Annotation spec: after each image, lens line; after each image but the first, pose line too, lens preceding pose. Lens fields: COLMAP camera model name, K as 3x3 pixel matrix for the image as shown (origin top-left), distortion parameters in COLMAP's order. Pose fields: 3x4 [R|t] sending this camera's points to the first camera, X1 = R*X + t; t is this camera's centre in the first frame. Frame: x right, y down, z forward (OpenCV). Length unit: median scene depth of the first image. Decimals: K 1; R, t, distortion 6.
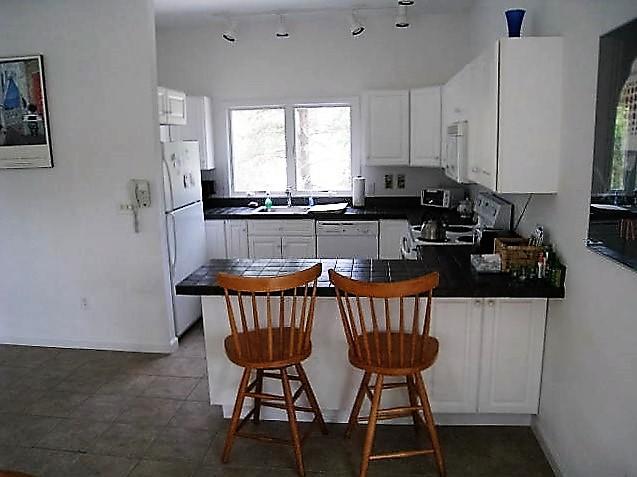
lens RADIAL K [[518.1, 0, 318.5], [0, 518.1, 238.5], [0, 0, 1]] dist [-0.151383, 0.101345]
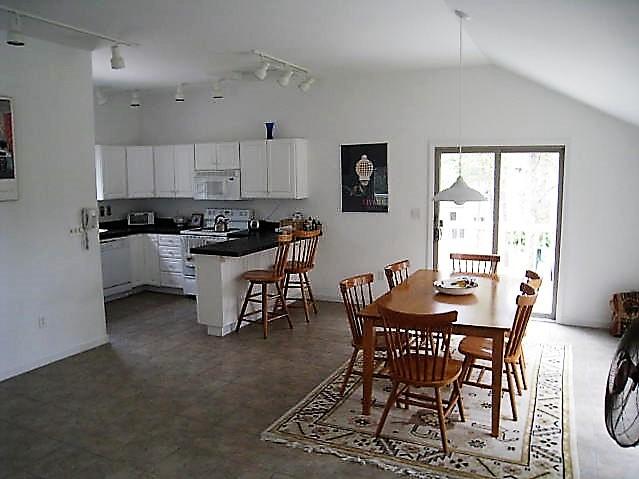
lens RADIAL K [[519.7, 0, 319.5], [0, 519.7, 239.5], [0, 0, 1]] dist [-0.151383, 0.101345]
pose [[0.313573, -0.097654, 0.944529, -1.146529], [0.177149, 0.983251, 0.042846, 0.009163], [-0.932893, 0.153887, 0.325620, 0.045672]]
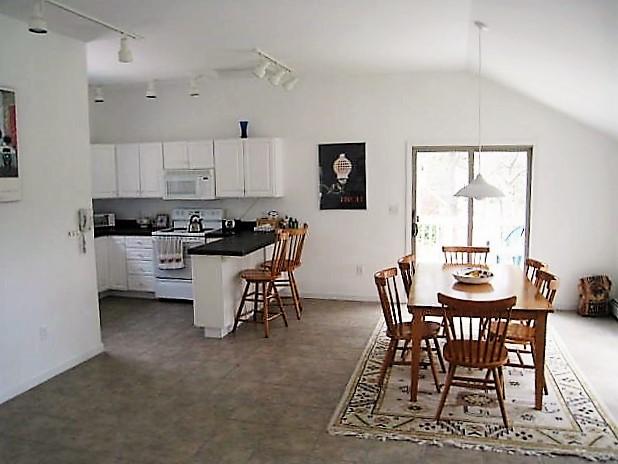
lens RADIAL K [[517.6, 0, 309.0], [0, 517.6, 232.0], [0, 0, 1]] dist [-0.161945, 0.110789]
pose [[0.139292, -0.090921, 0.986069, -1.208594], [0.192093, 0.979342, 0.063166, -0.029377], [-0.971441, 0.180618, 0.153879, 0.259772]]
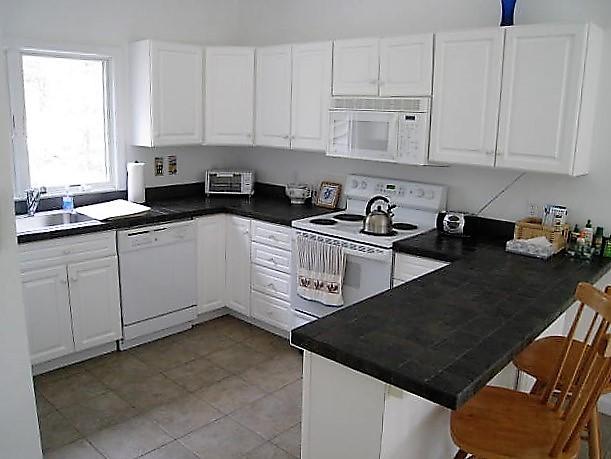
lens RADIAL K [[543.0, 0, 305.5], [0, 543.0, 229.5], [0, 0, 1]] dist [-0.175402, 0.136474]
pose [[0.574880, -0.134159, 0.807165, -0.455604], [0.111415, 0.990114, 0.085215, -0.074360], [-0.810617, 0.040942, 0.584144, 0.452594]]
